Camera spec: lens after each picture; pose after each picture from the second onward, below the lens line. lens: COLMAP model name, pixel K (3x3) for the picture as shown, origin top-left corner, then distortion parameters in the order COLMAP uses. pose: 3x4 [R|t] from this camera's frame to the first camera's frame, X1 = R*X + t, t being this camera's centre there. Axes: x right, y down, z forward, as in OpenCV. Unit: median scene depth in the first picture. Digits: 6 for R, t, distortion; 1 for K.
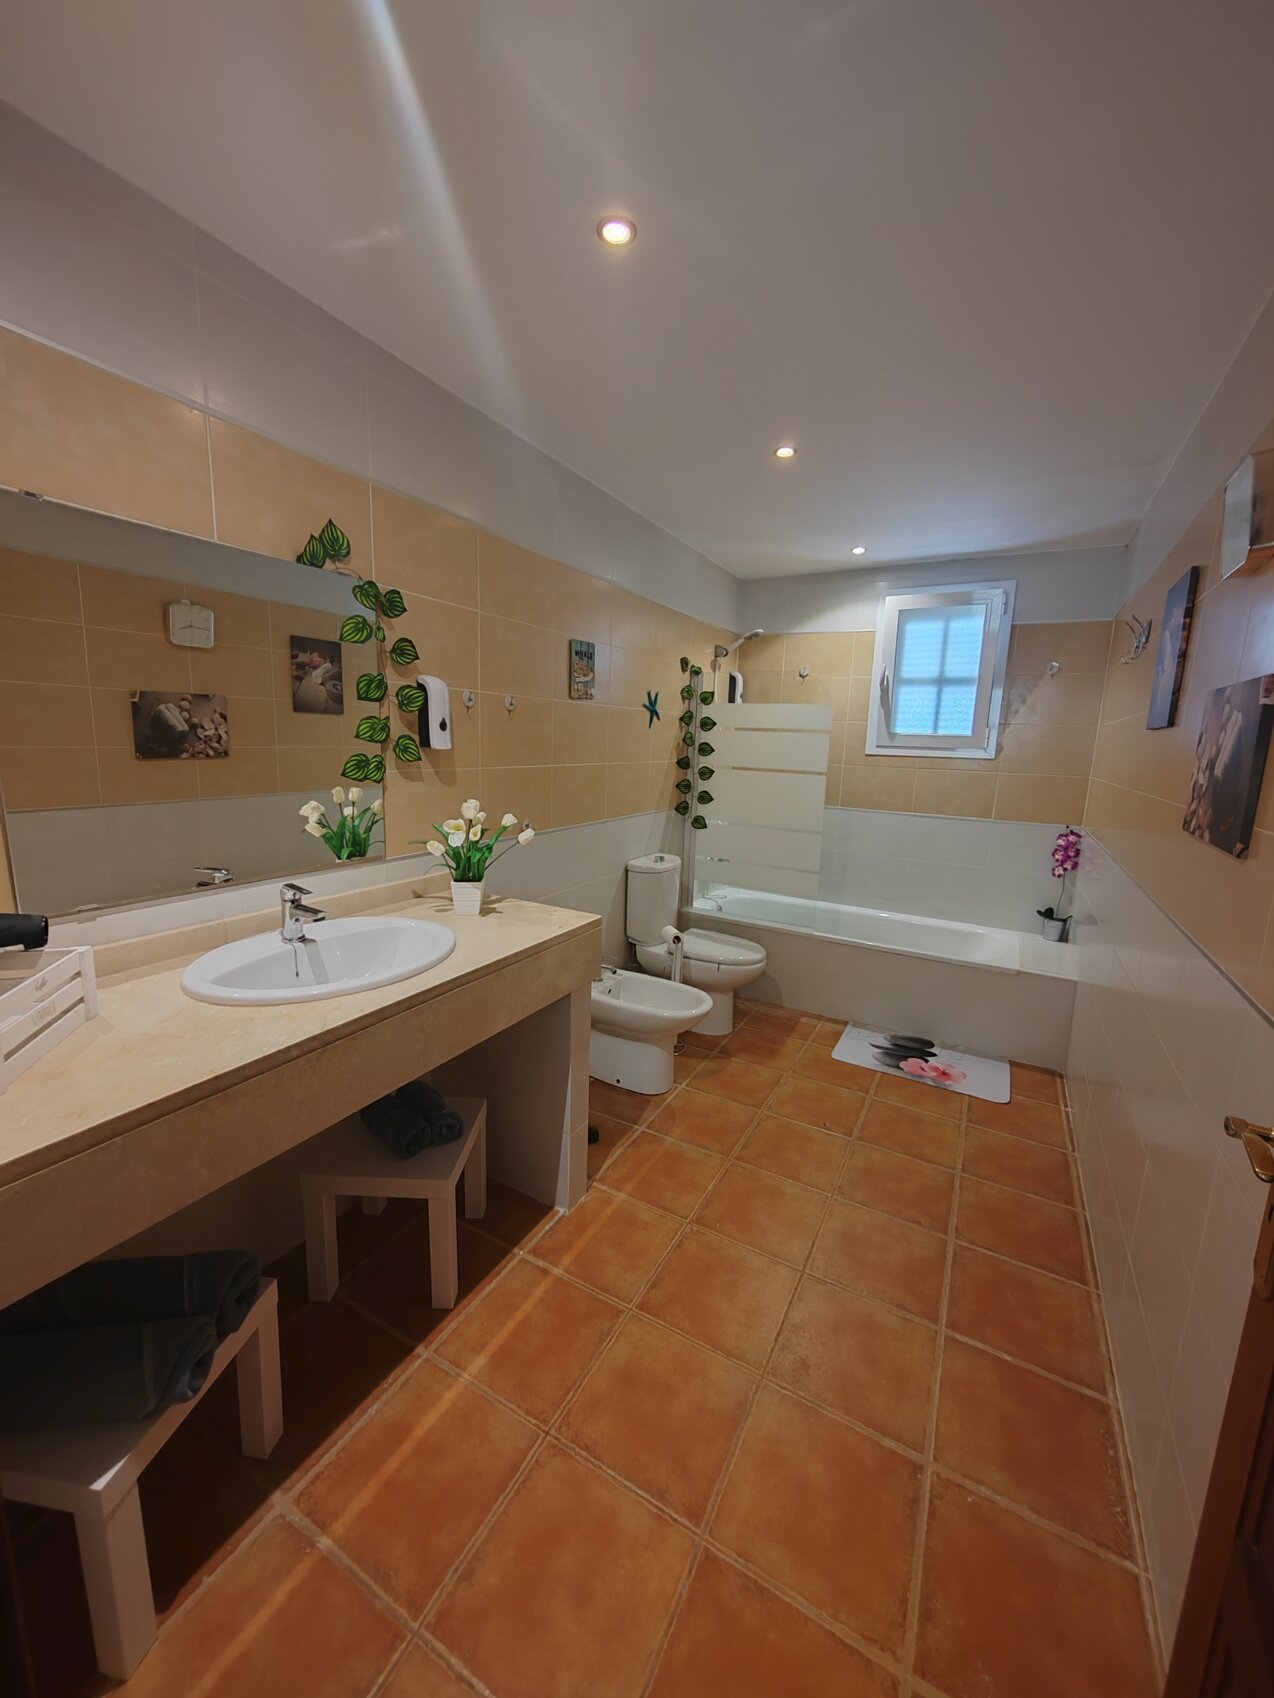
lens RADIAL K [[645.7, 0, 639.1], [0, 645.7, 843.5], [0, 0, 1]] dist [-0.009930, 0.004915]
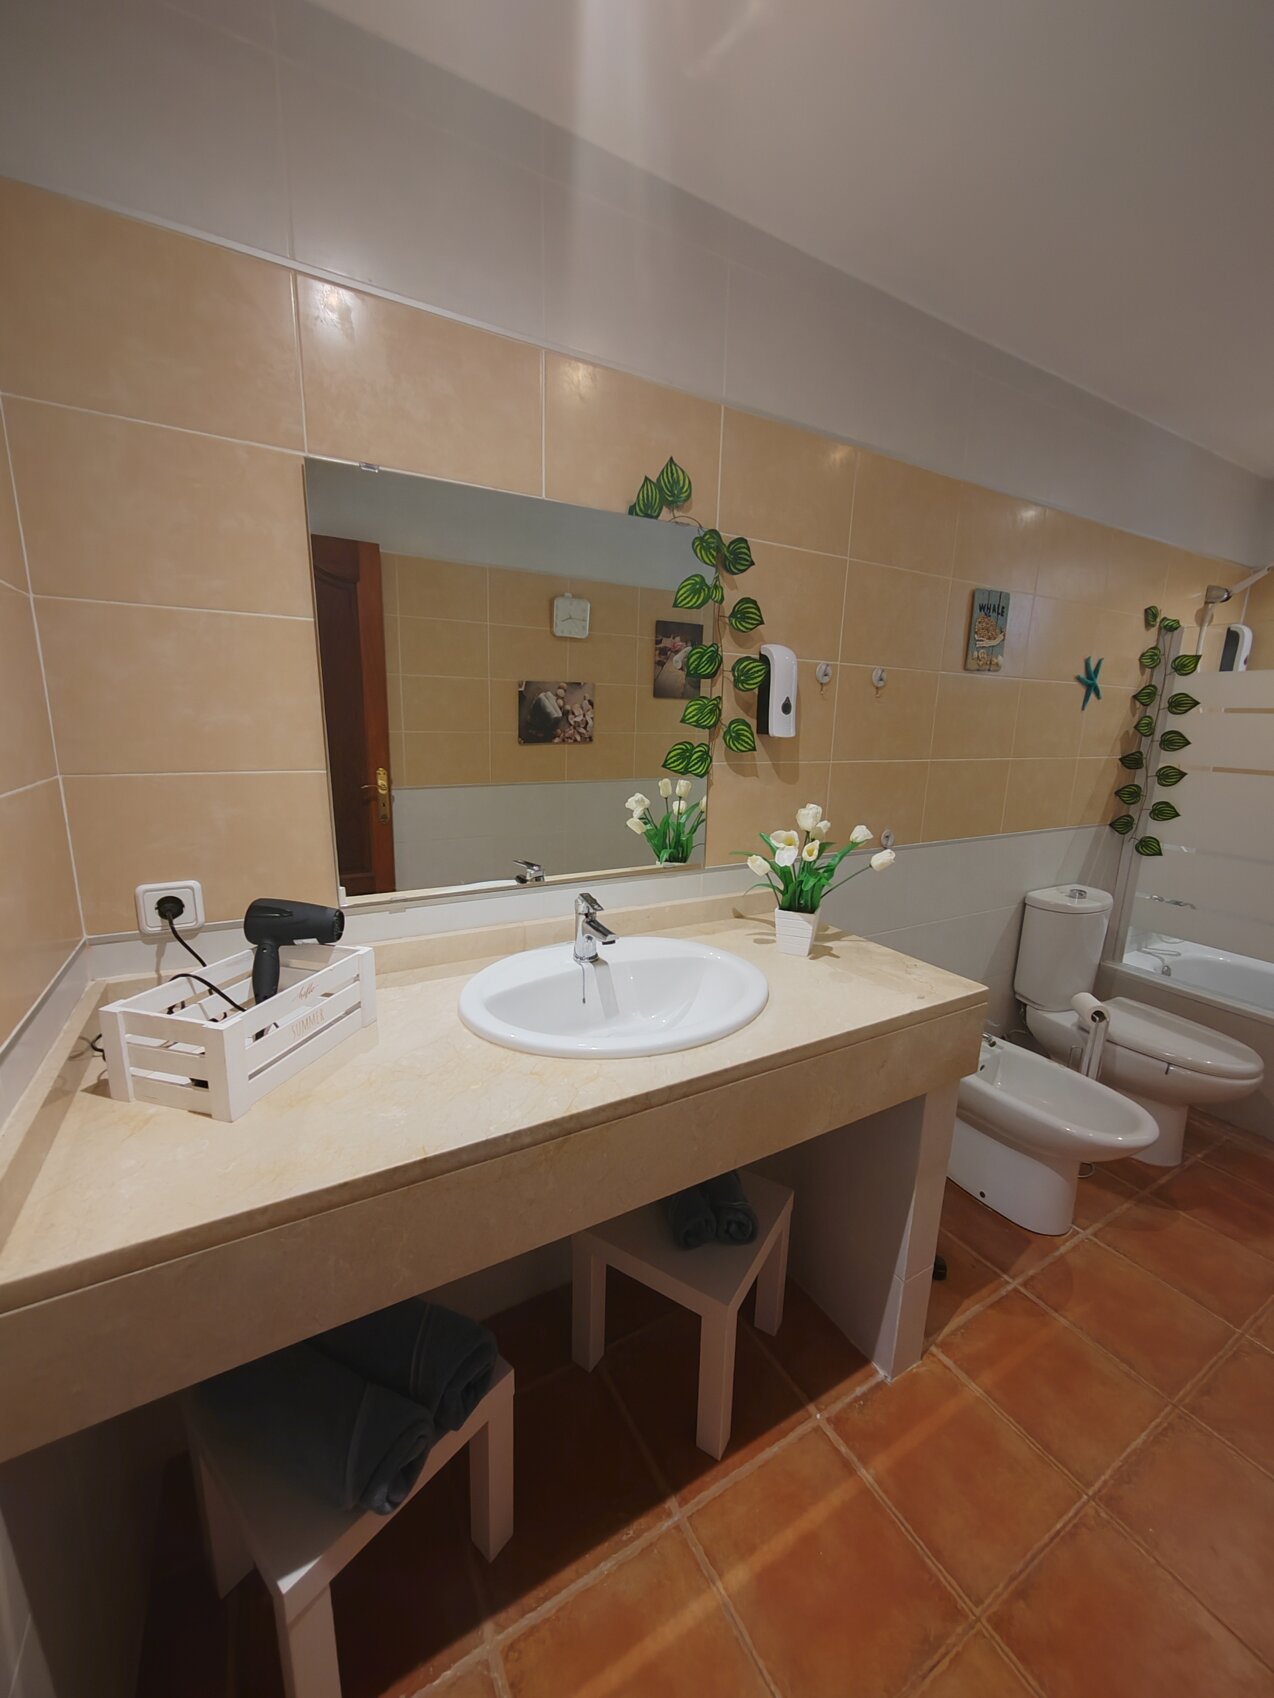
lens RADIAL K [[645.7, 0, 639.1], [0, 645.7, 843.5], [0, 0, 1]] dist [-0.009930, 0.004915]
pose [[0.853182, 0.093464, -0.513172, -0.037047], [-0.083720, 0.995598, 0.042137, -0.034828], [0.514851, 0.007012, 0.857251, 0.229856]]
